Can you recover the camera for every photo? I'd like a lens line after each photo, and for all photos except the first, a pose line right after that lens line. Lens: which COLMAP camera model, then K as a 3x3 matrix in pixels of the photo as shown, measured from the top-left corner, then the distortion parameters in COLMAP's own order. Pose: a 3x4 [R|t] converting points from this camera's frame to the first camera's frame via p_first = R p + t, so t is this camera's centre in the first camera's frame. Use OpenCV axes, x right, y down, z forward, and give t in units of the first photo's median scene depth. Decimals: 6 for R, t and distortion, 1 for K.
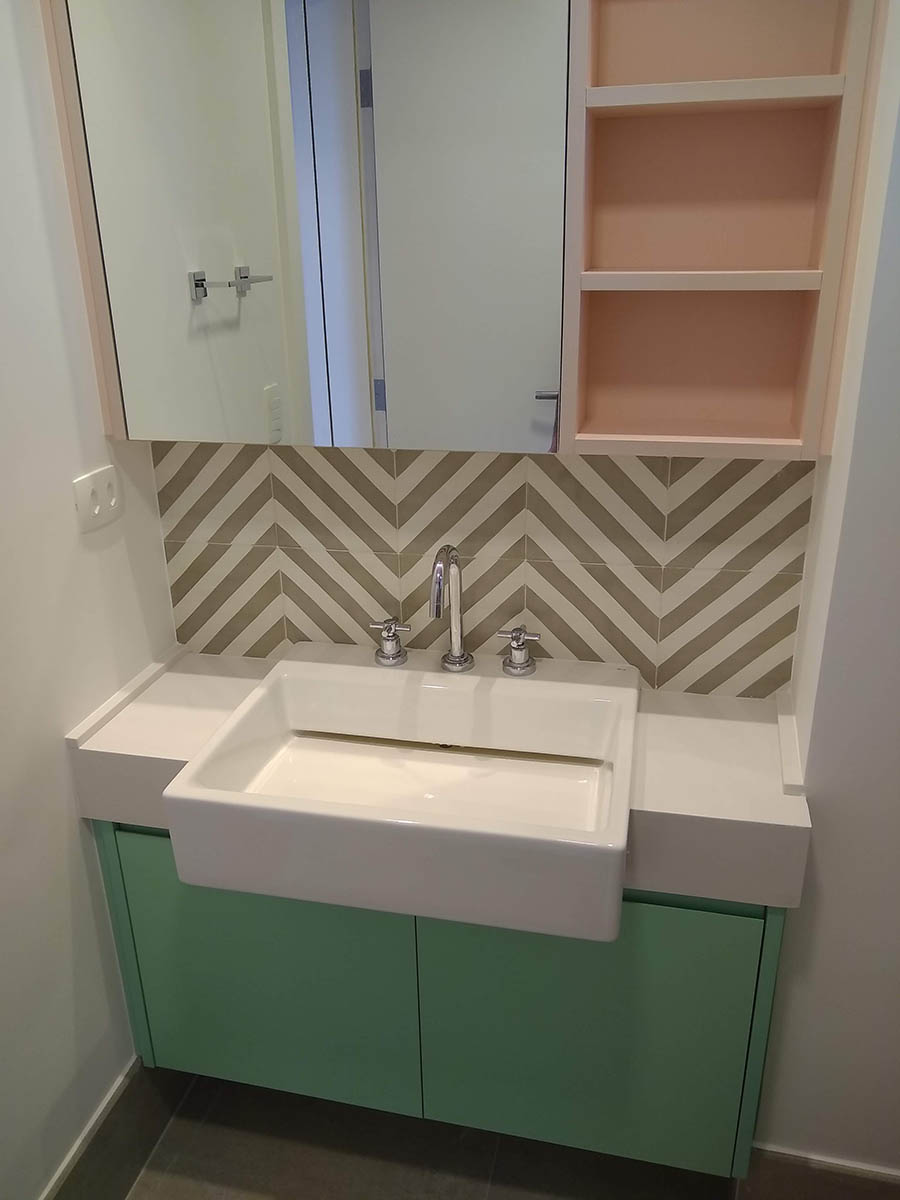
lens RADIAL K [[940.5, 0, 445.1], [0, 940.5, 600.6], [0, 0, 1]] dist [0.000489, -0.004356]
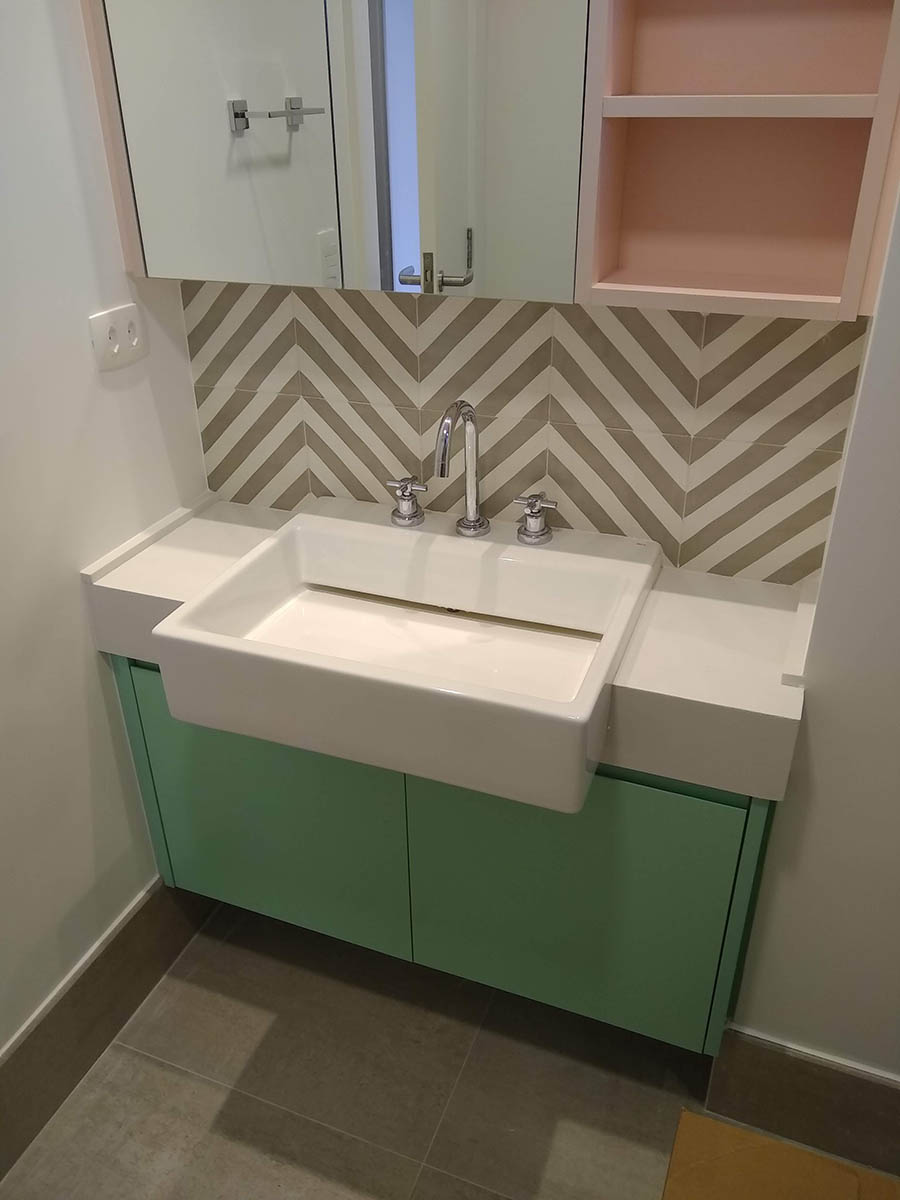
lens RADIAL K [[940.5, 0, 445.1], [0, 940.5, 600.6], [0, 0, 1]] dist [0.000489, -0.004356]
pose [[0.989494, 0.074666, -0.123800, 0.113077], [-0.057917, 0.989319, 0.133763, 0.013776], [0.132466, -0.125188, 0.983250, 0.031831]]
